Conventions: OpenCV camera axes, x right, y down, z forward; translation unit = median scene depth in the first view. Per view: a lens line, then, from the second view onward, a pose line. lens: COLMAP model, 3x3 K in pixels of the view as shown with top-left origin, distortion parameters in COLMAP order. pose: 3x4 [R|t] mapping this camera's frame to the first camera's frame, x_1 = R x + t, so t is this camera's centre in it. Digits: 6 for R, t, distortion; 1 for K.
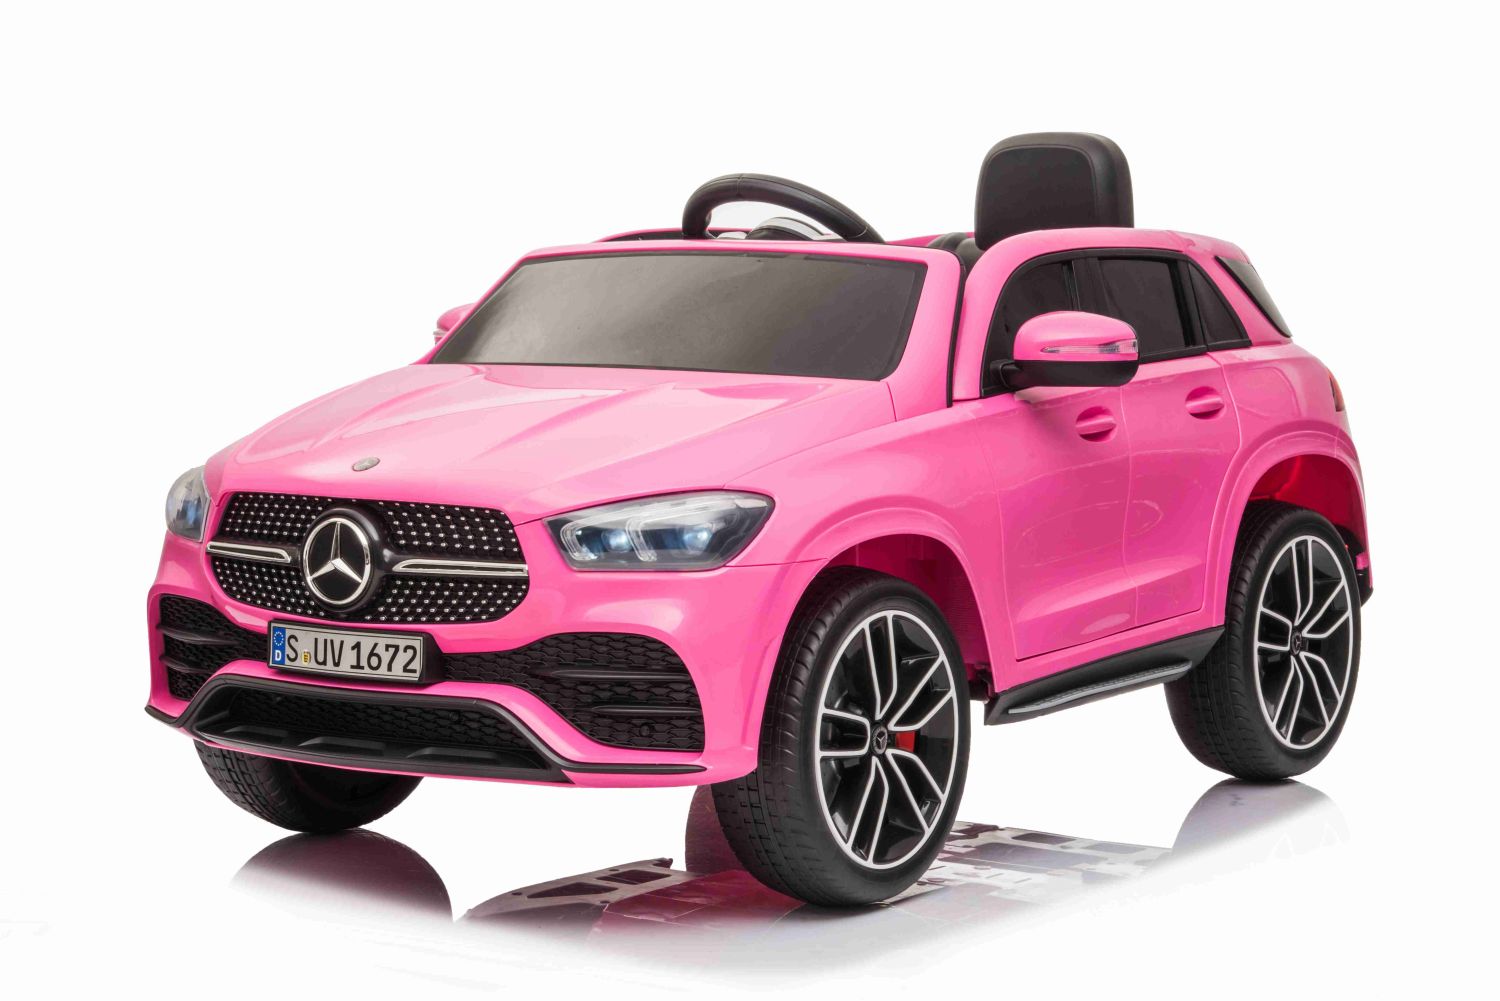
lens RADIAL K [[3640.4, 0, 879.1], [0, 3640.4, 434.6], [0, 0, 1]] dist [0.127629, -0.554204]
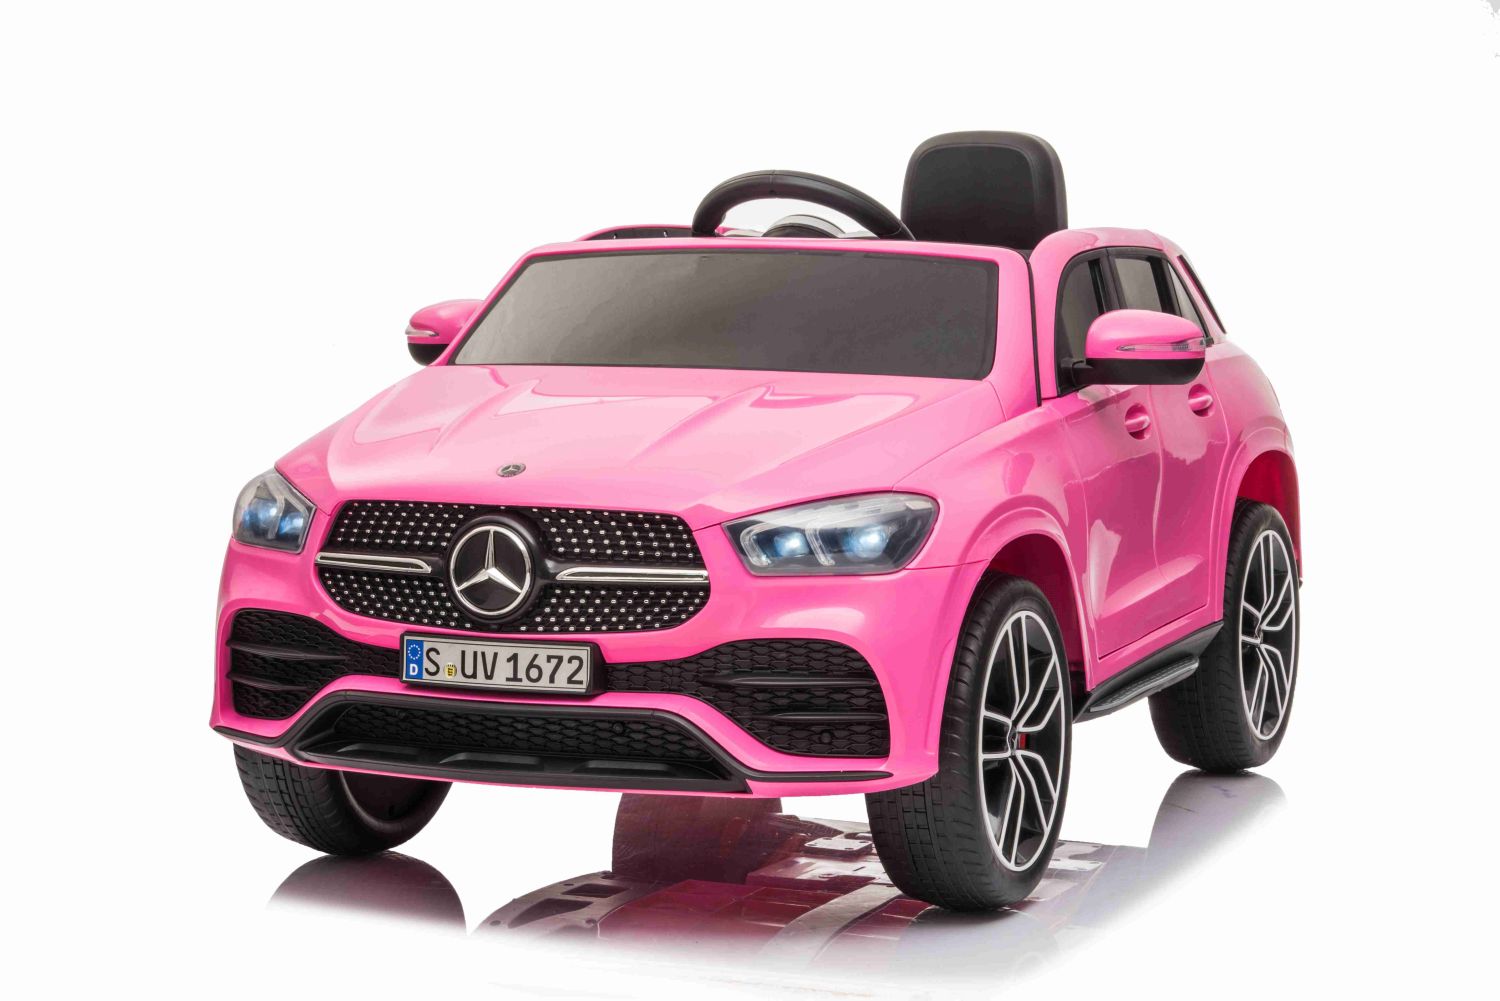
lens RADIAL K [[3640.4, 0, 879.1], [0, 3640.4, 434.6], [0, 0, 1]] dist [0.127629, -0.554204]
pose [[0.977841, -0.009367, 0.209139, -0.250156], [0.009303, 0.999956, 0.001290, -0.001502], [-0.209142, 0.000685, 0.977885, 0.036531]]
